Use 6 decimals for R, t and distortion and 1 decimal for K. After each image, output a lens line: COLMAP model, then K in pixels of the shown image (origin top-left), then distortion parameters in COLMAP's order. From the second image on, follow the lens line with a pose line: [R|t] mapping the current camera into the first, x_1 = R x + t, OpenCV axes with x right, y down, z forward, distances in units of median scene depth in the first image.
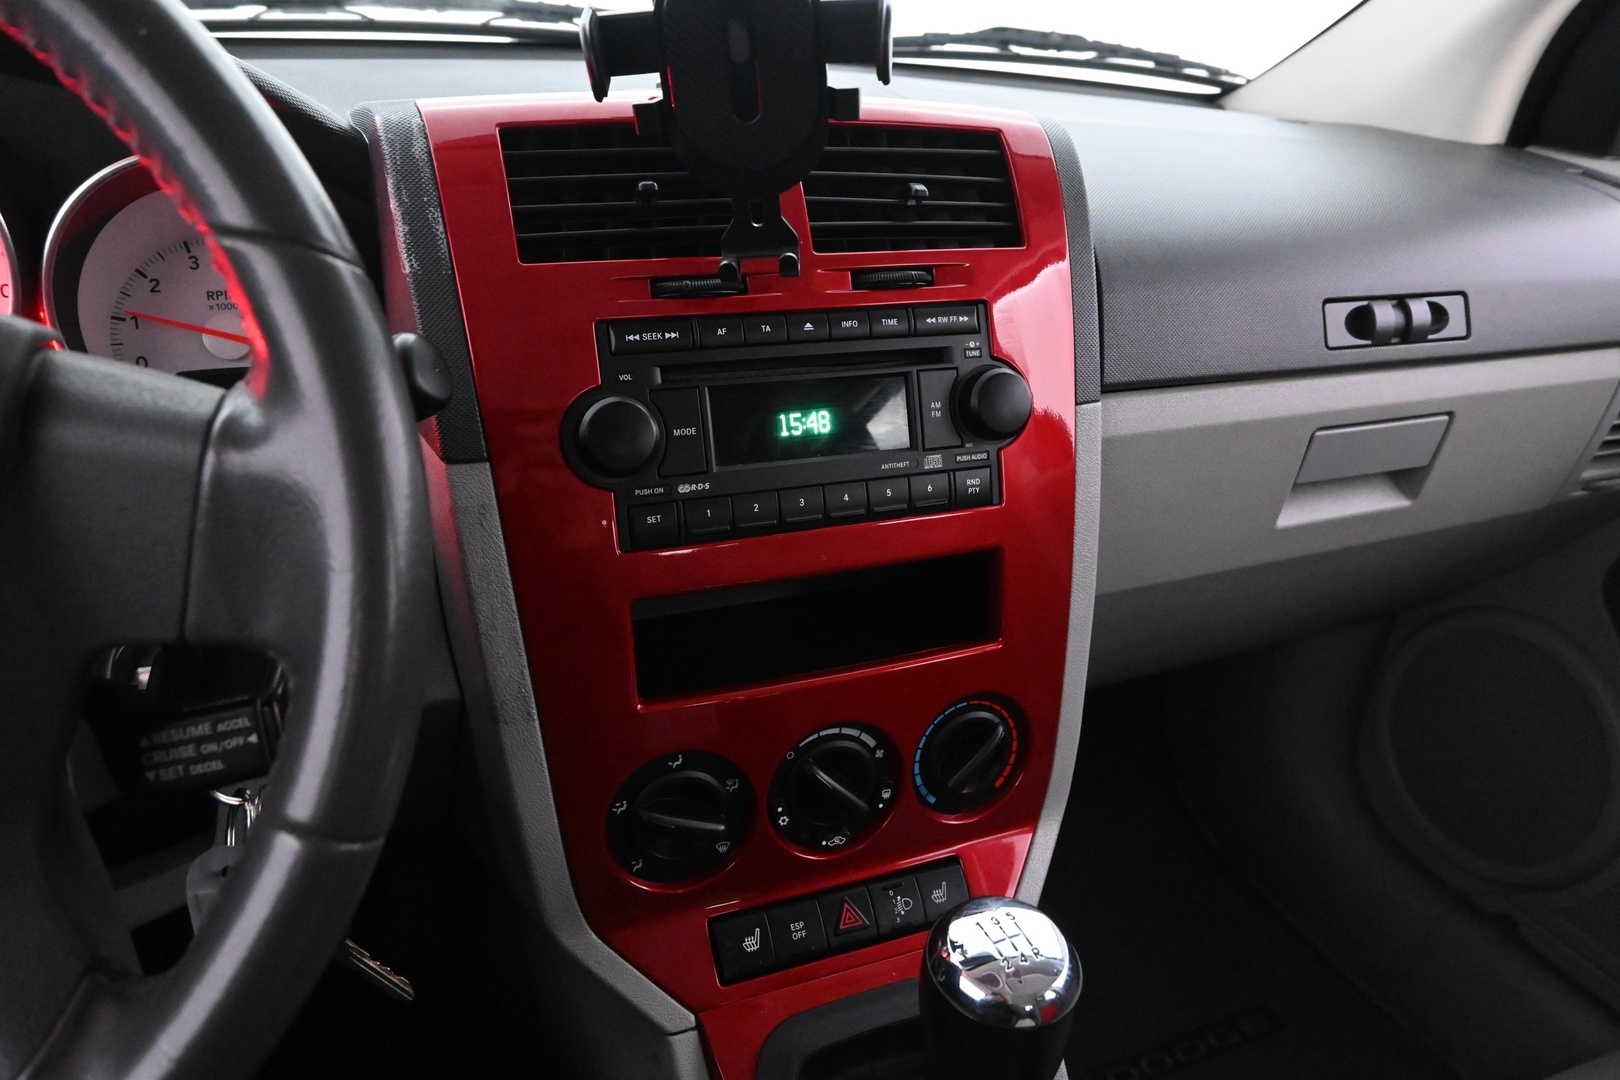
lens RADIAL K [[1089.9, 0, 808.9], [0, 1089.9, 503.9], [0, 0, 1]] dist [-0.006551, 0.003451]
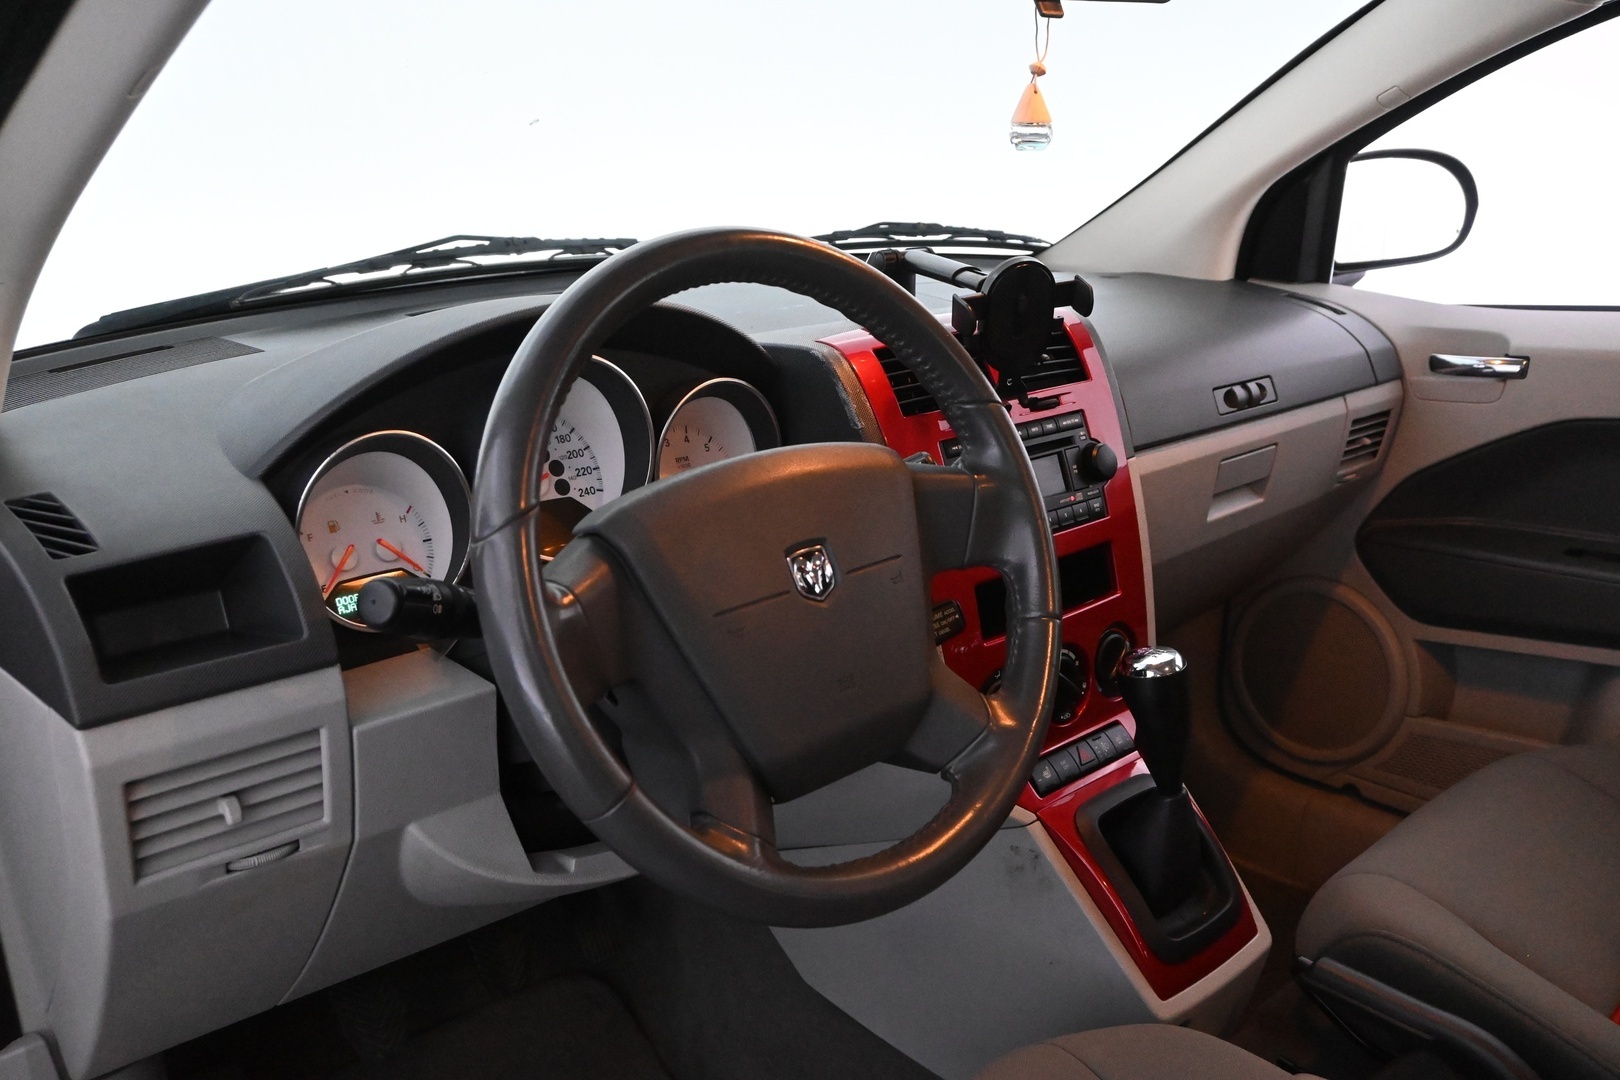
lens RADIAL K [[1401.7, 0, 810.0], [0, 1401.7, 540.0], [0, 0, 1]] dist [0.010944, -0.000716]
pose [[0.930747, -0.151701, 0.332710, -0.901590], [0.191222, 0.977481, -0.089249, 0.128624], [-0.311679, 0.146690, 0.938796, -0.878559]]
